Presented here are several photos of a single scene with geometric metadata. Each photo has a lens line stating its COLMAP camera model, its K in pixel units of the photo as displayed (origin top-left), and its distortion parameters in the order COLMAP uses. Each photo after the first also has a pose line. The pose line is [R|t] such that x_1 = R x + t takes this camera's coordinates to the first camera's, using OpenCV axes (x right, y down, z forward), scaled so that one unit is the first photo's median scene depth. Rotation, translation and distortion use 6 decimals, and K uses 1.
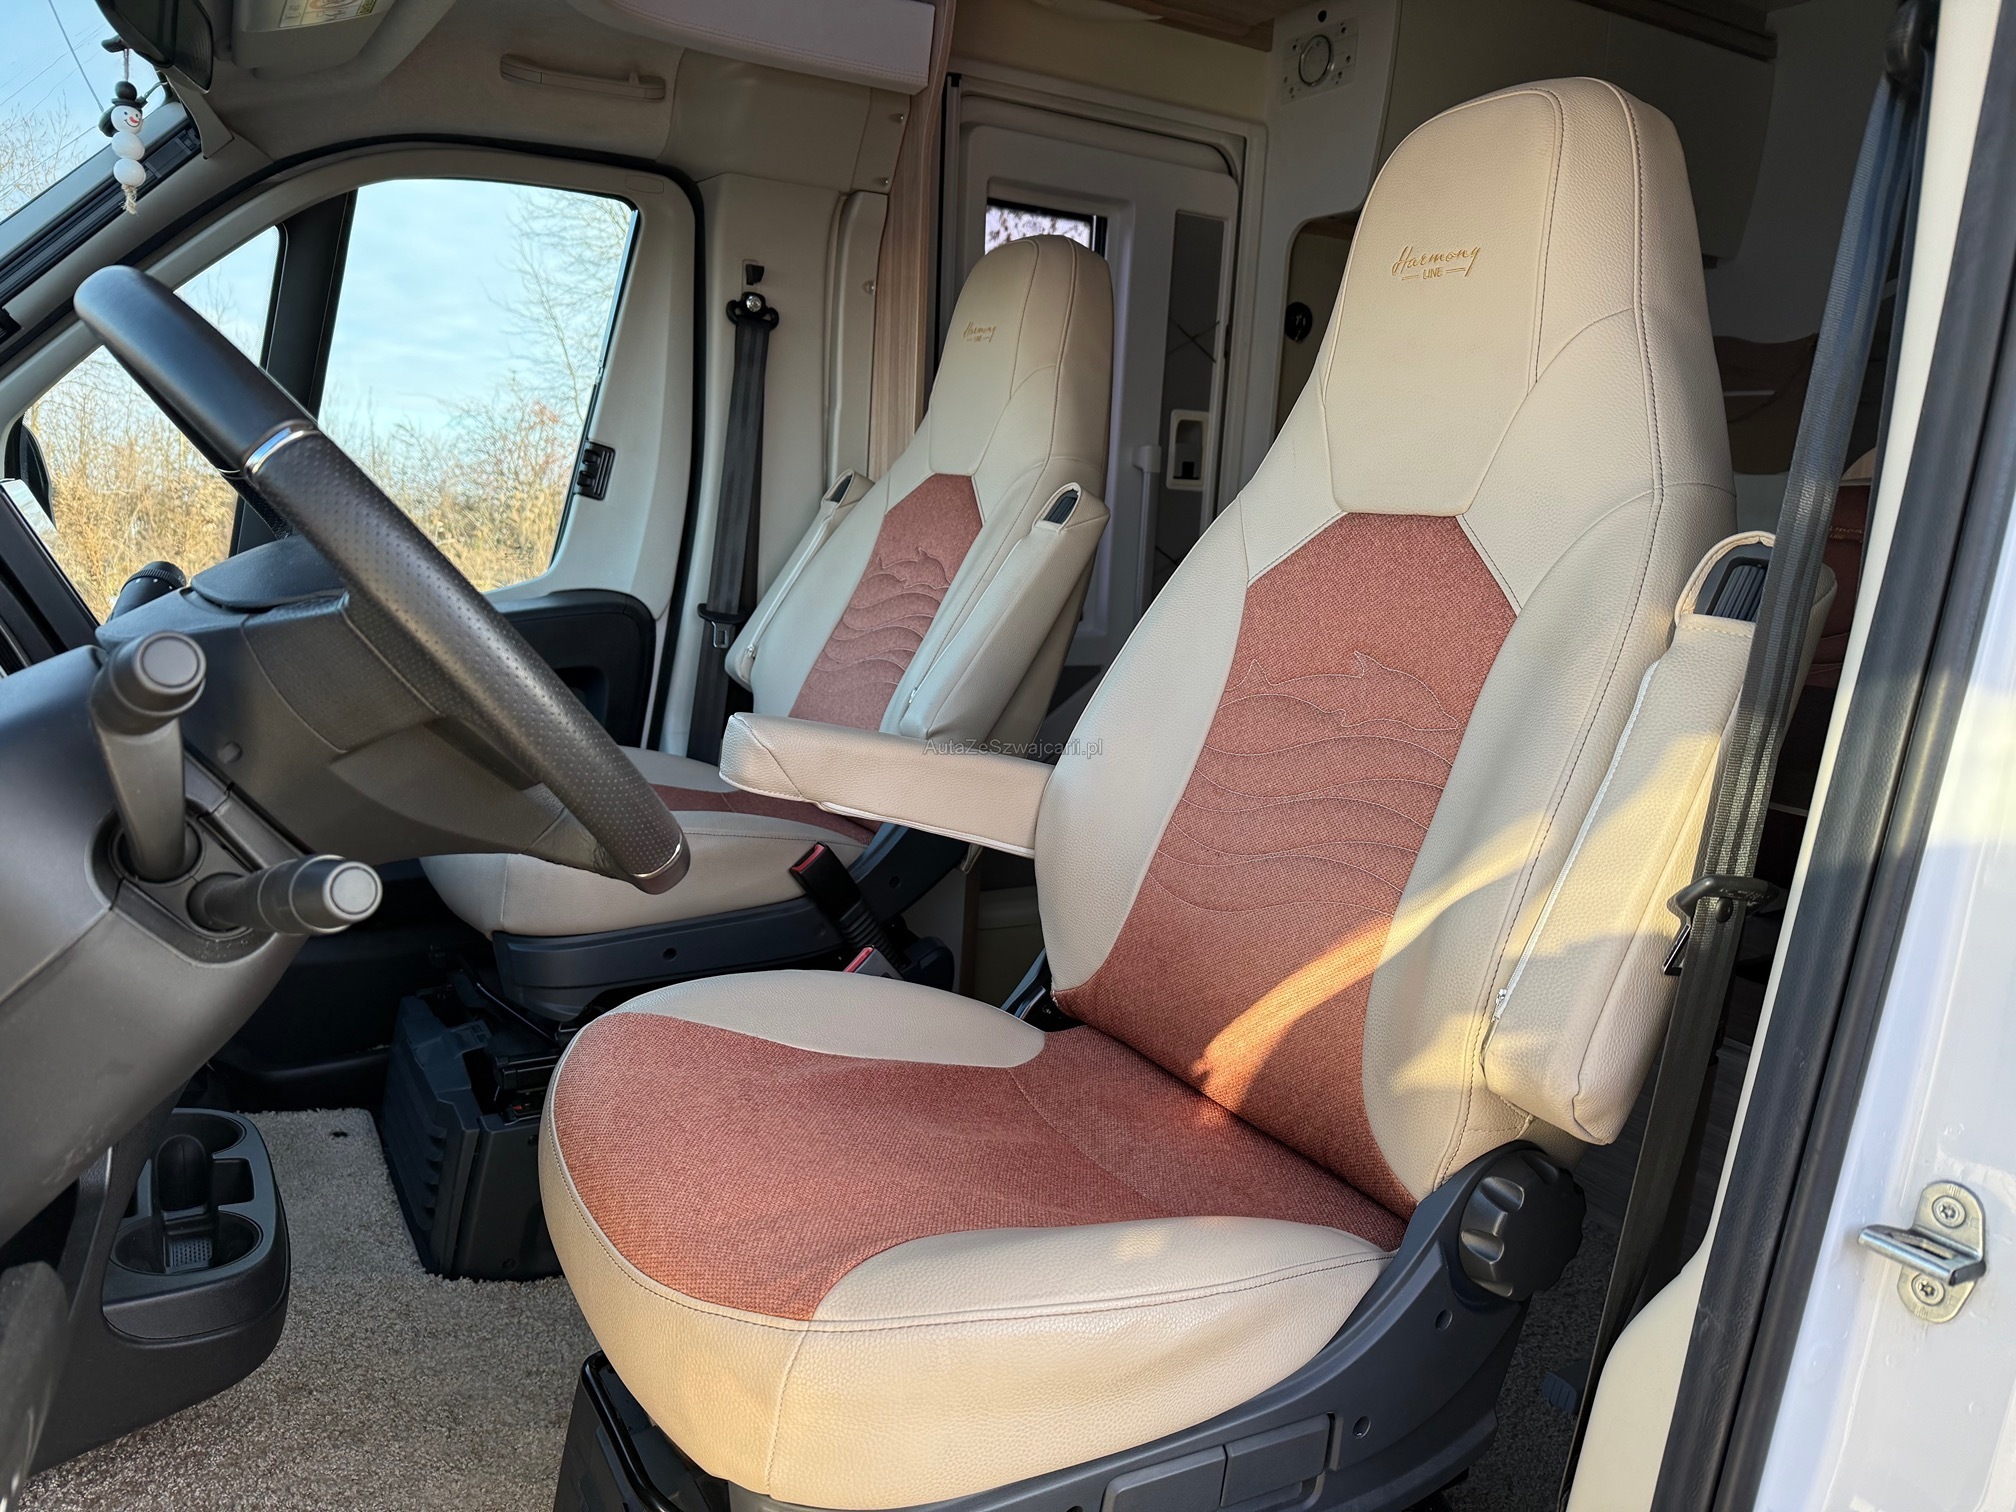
lens RADIAL K [[1421.8, 0, 998.5], [0, 1421.8, 754.2], [0, 0, 1]] dist [0.112918, -0.209760]
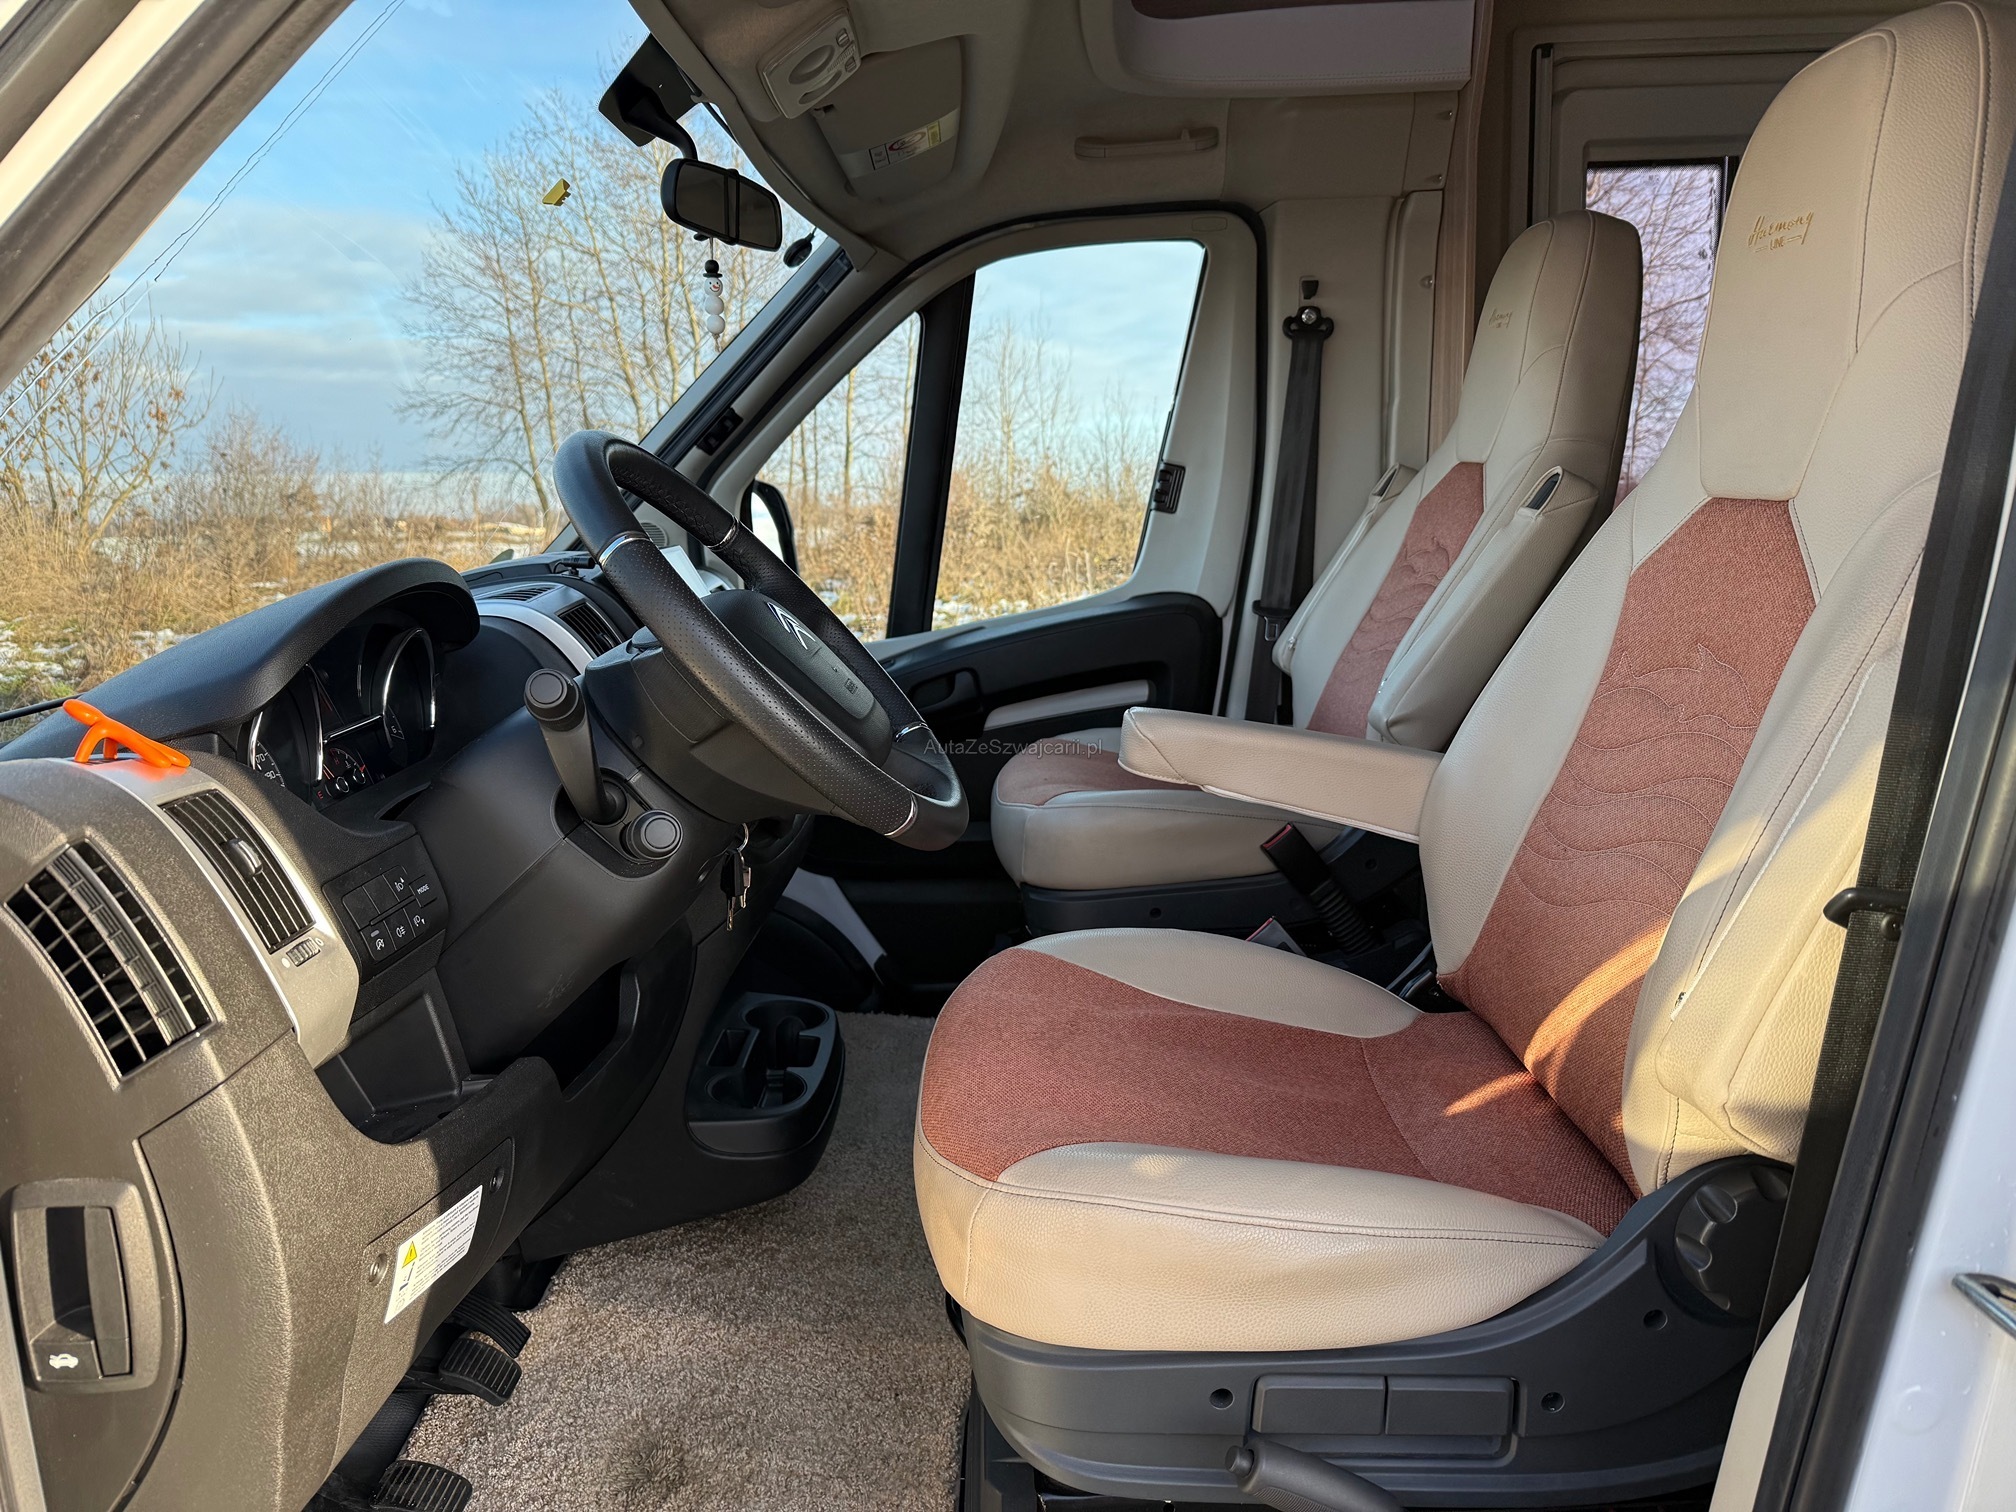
lens RADIAL K [[1421.8, 0, 998.5], [0, 1421.8, 754.2], [0, 0, 1]] dist [0.112918, -0.209760]
pose [[0.859454, 0.017397, -0.510917, 0.248979], [-0.009545, 0.999793, 0.017987, -0.008013], [0.511124, -0.010582, 0.859442, -0.051319]]
